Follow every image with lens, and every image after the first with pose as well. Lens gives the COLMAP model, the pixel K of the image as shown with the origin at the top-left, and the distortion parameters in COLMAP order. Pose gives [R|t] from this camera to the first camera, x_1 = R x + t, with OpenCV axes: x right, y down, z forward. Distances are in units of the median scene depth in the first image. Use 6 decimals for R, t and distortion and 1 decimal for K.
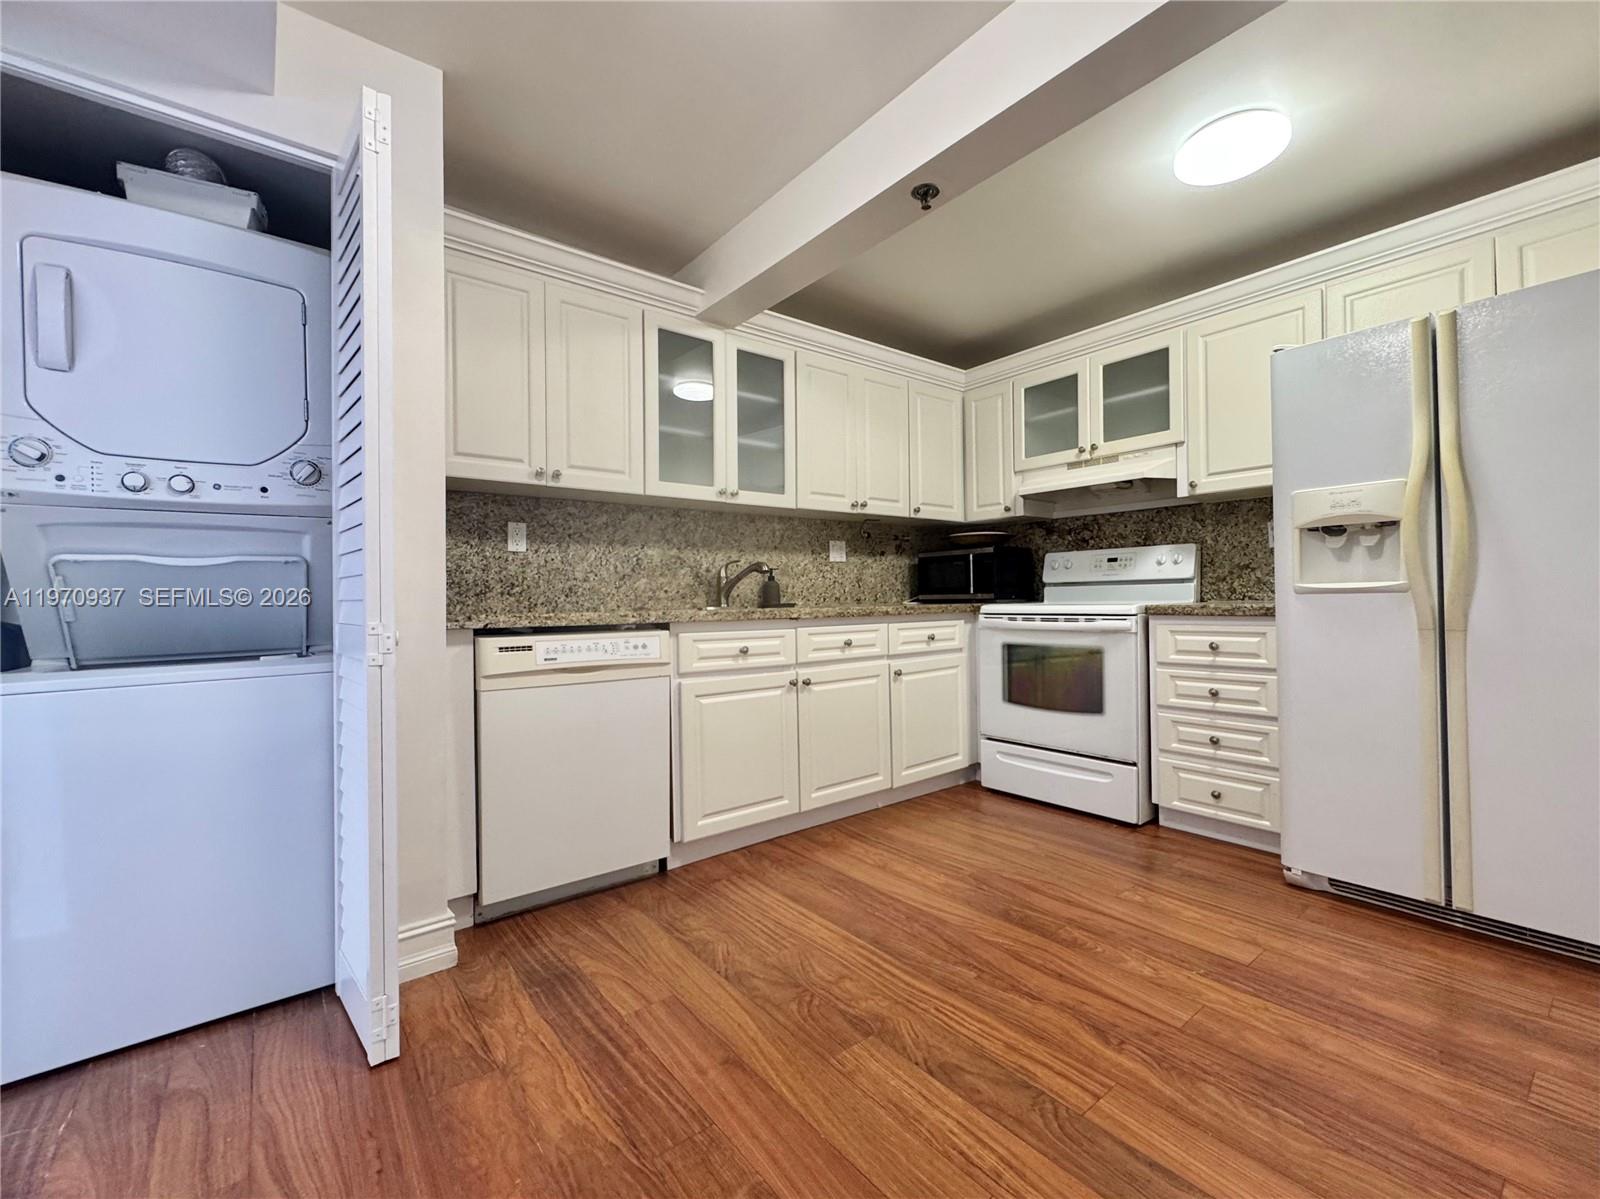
lens RADIAL K [[642.3, 0, 802.9], [0, 642.3, 605.4], [0, 0, 1]] dist [-0.004014, 0.000793]
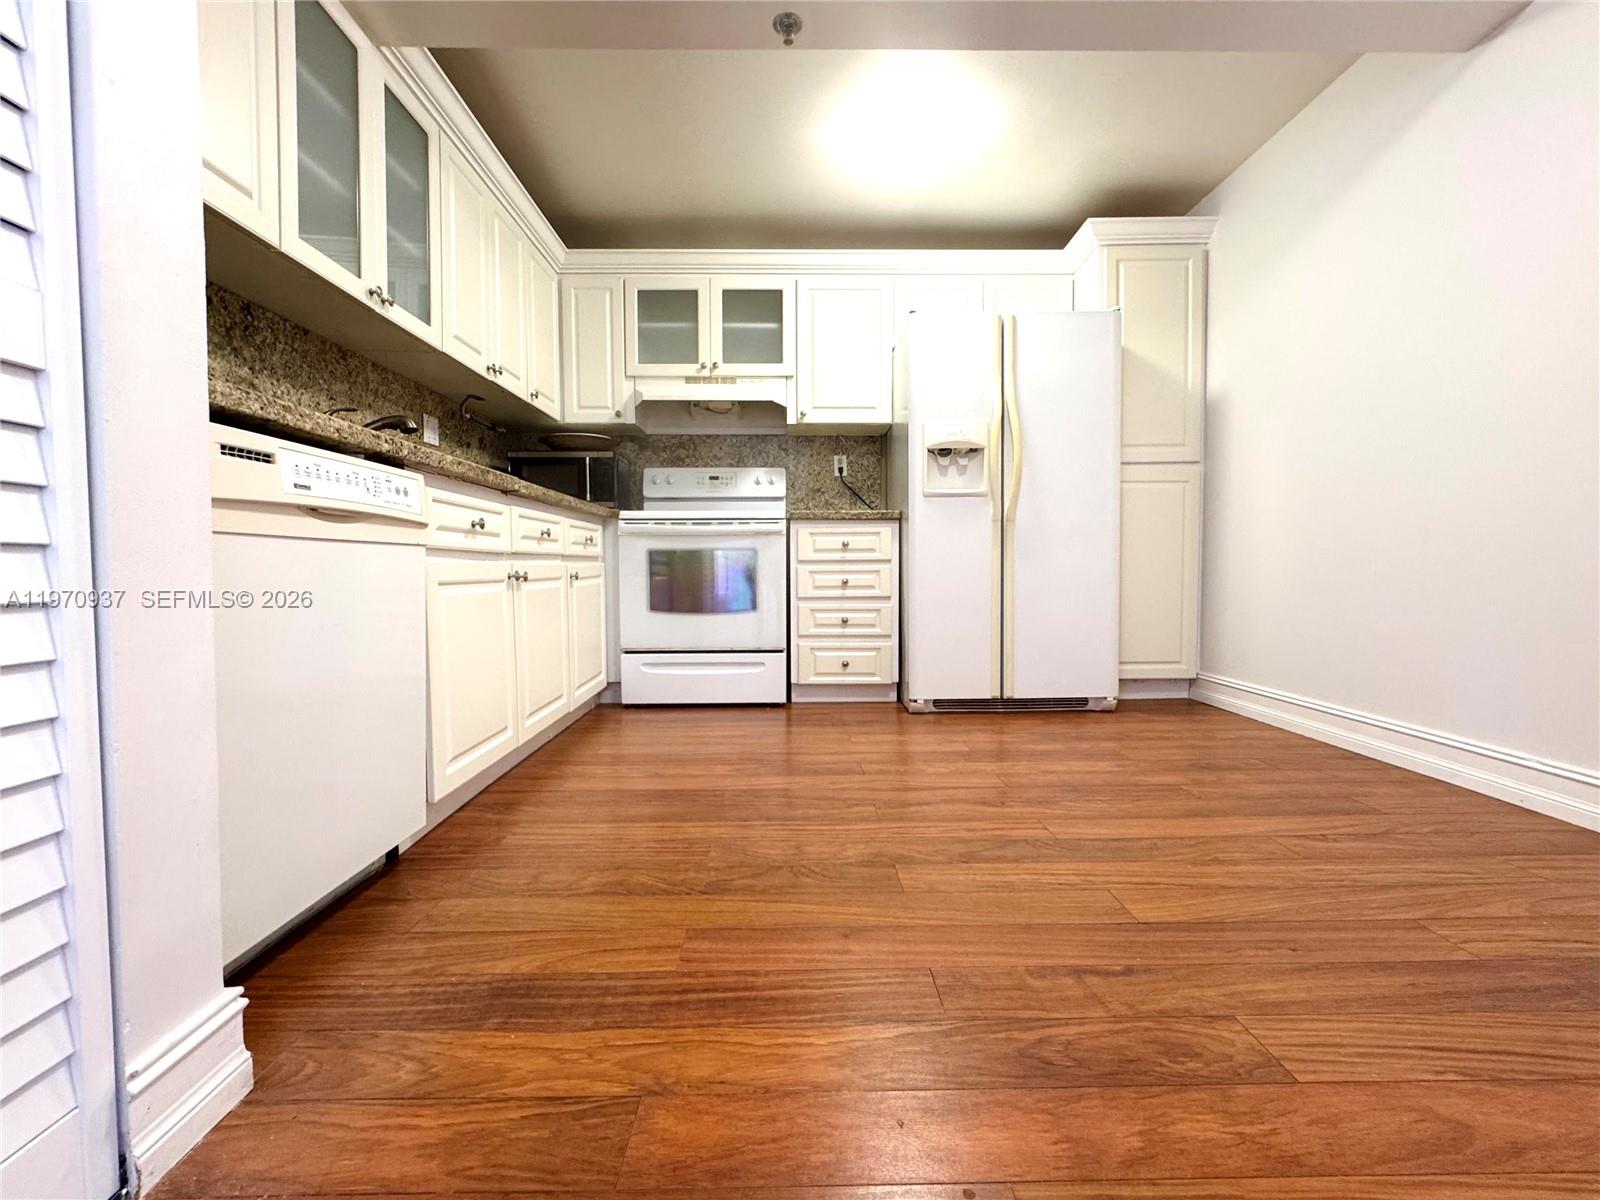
lens RADIAL K [[673.5, 0, 795.9], [0, 673.5, 591.3], [0, 0, 1]] dist [-0.004639, -0.000052]
pose [[0.639230, -0.022756, 0.768679, -0.381151], [-0.004804, 0.999424, 0.033582, 0.102092], [-0.769001, -0.025159, 0.638753, 0.222839]]
